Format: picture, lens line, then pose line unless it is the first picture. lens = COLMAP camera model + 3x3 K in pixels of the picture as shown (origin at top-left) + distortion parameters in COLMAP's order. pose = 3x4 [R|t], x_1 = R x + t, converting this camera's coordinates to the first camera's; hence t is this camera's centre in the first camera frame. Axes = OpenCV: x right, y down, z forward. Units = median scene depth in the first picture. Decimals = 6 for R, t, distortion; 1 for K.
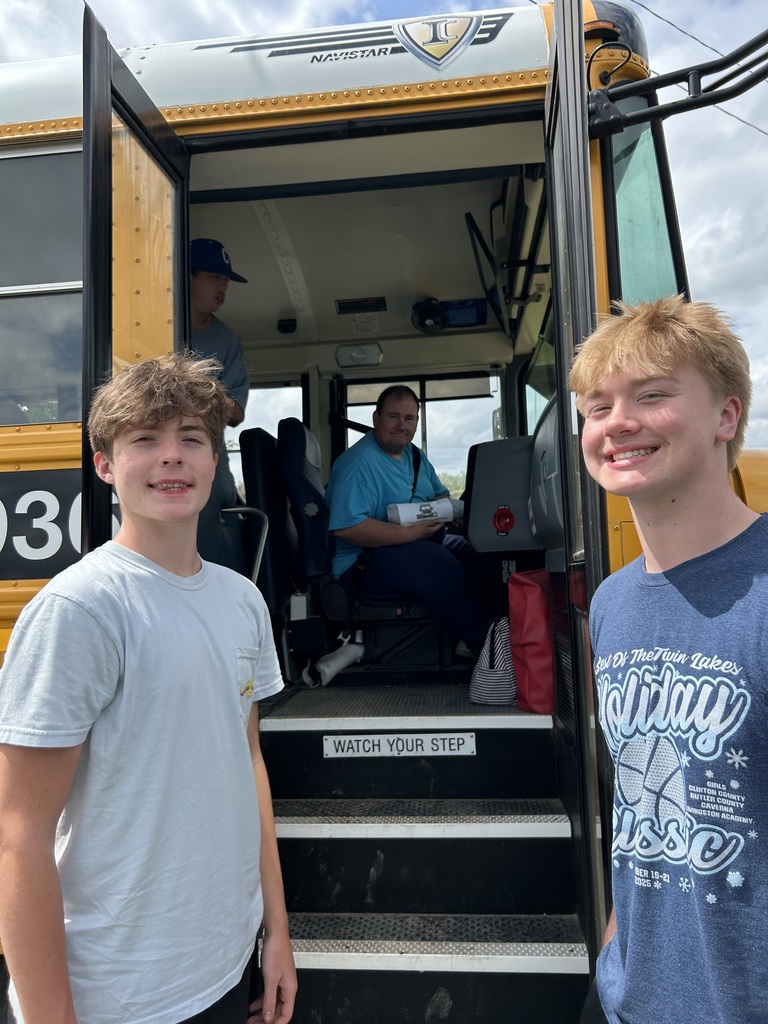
lens RADIAL K [[764.9, 0, 378.6], [0, 764.9, 514.2], [0, 0, 1]] dist [0.034043, -0.006787]
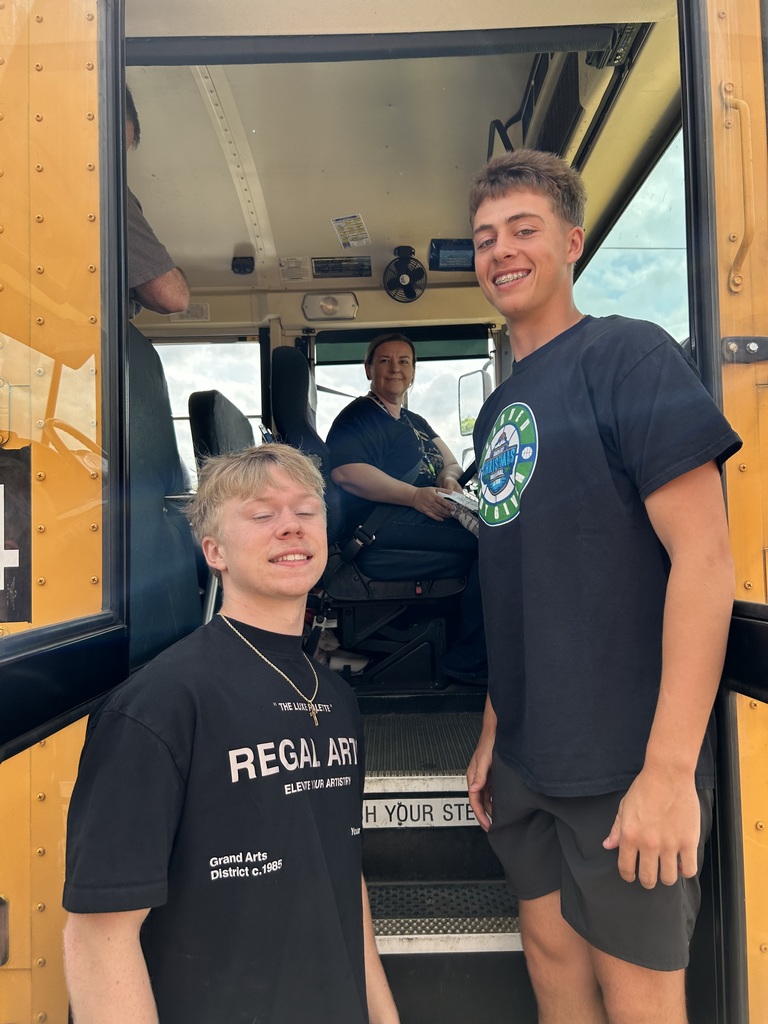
lens RADIAL K [[764.9, 0, 379.2], [0, 764.9, 509.4], [0, 0, 1]] dist [0.034043, -0.006787]
pose [[0.996180, 0.018472, 0.085343, -0.065176], [-0.021335, 0.999236, 0.032750, -0.024806], [-0.084673, -0.034446, 0.995813, 0.251779]]
